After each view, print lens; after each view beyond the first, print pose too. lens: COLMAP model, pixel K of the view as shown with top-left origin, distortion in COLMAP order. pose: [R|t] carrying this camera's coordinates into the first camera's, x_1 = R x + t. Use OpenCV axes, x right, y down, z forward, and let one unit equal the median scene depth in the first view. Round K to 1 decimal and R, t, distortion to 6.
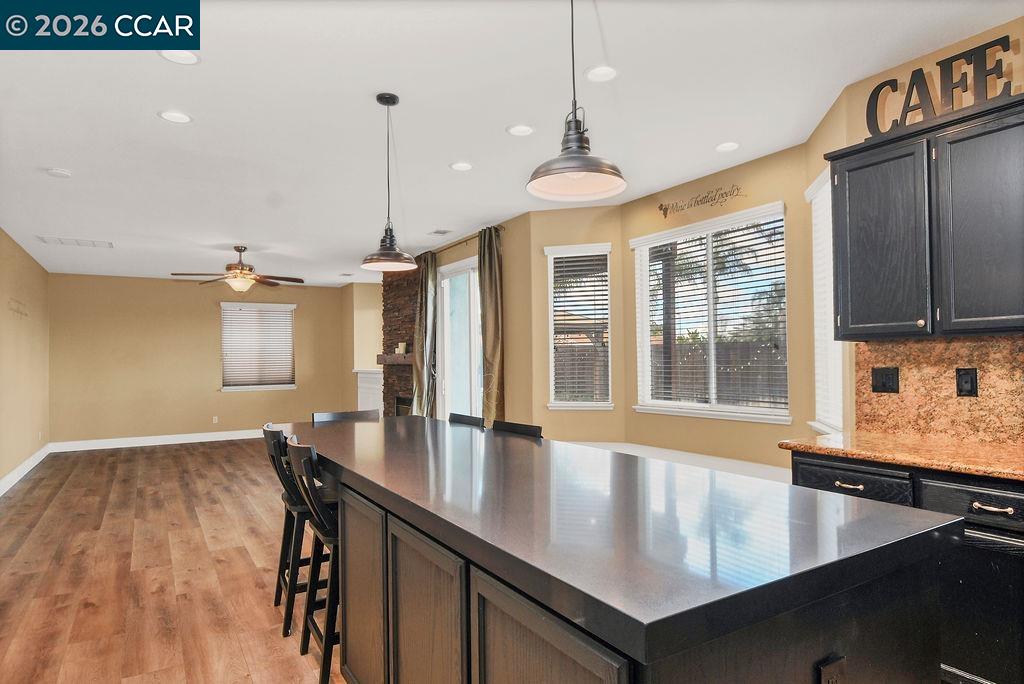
lens RADIAL K [[592.9, 0, 517.4], [0, 592.9, 349.4], [0, 0, 1]] dist [-0.012448, 0.007683]
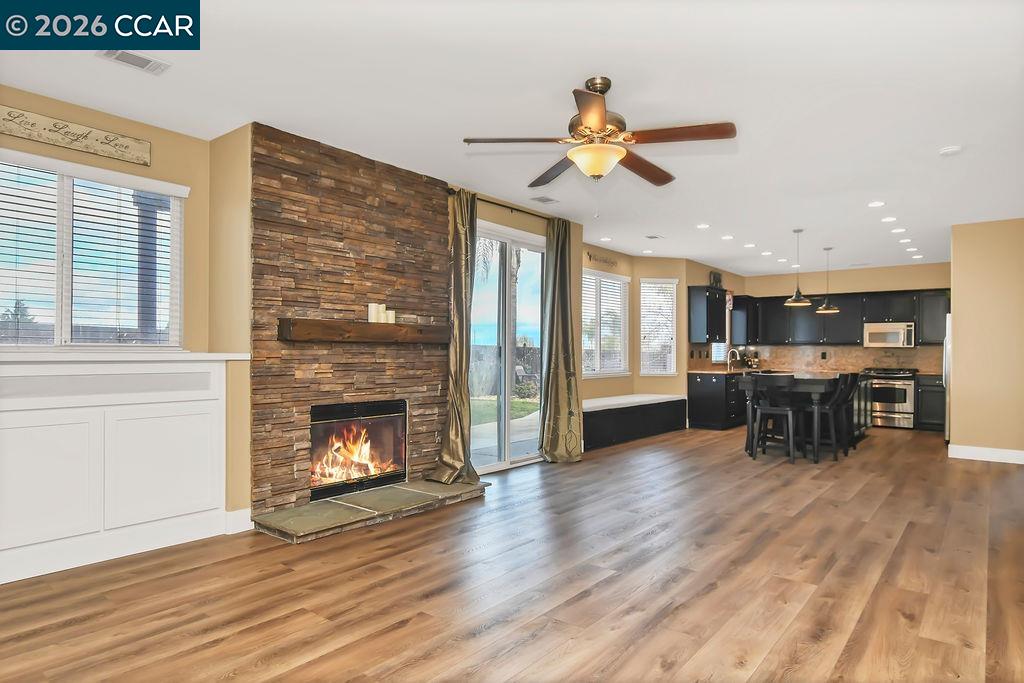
lens RADIAL K [[592.9, 0, 531.5], [0, 592.9, 347.4], [0, 0, 1]] dist [-0.012448, 0.007683]
pose [[-0.338844, 0.018529, 0.940660, -2.208881], [-0.019589, 0.999450, -0.026743, 0.120181], [-0.940639, -0.027488, -0.338295, 2.997767]]
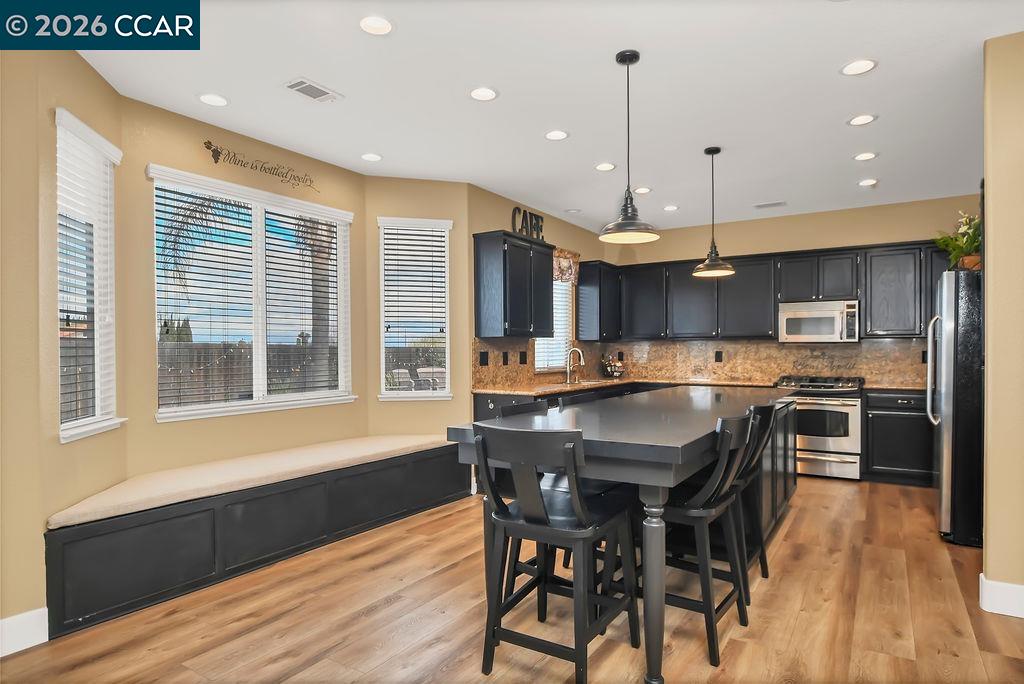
lens RADIAL K [[592.9, 0, 520.3], [0, 592.9, 349.9], [0, 0, 1]] dist [-0.012448, 0.007683]
pose [[-0.439268, 0.015700, 0.898219, -1.081805], [-0.006431, 0.999767, -0.020620, 0.062929], [-0.898333, -0.014834, -0.439064, 1.726493]]
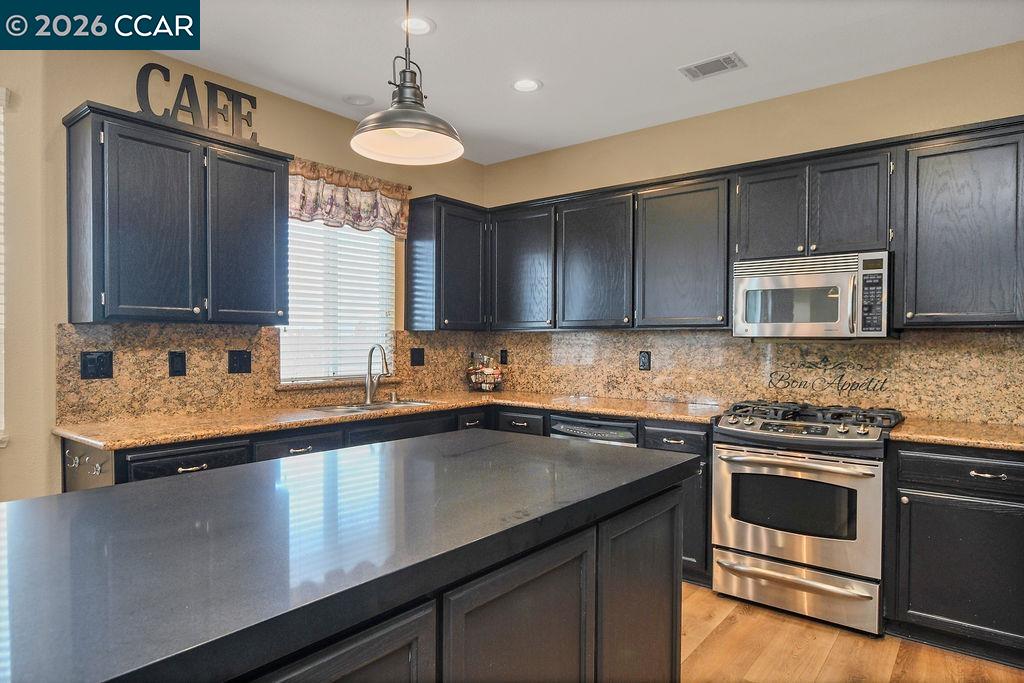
lens RADIAL K [[594.0, 0, 528.3], [0, 594.0, 348.4], [0, 0, 1]] dist [-0.018506, 0.004859]
pose [[-0.338730, -0.000123, 0.940884, -0.487998], [-0.017268, 0.999832, -0.006086, 0.019923], [-0.940725, -0.018308, -0.338675, 0.685053]]
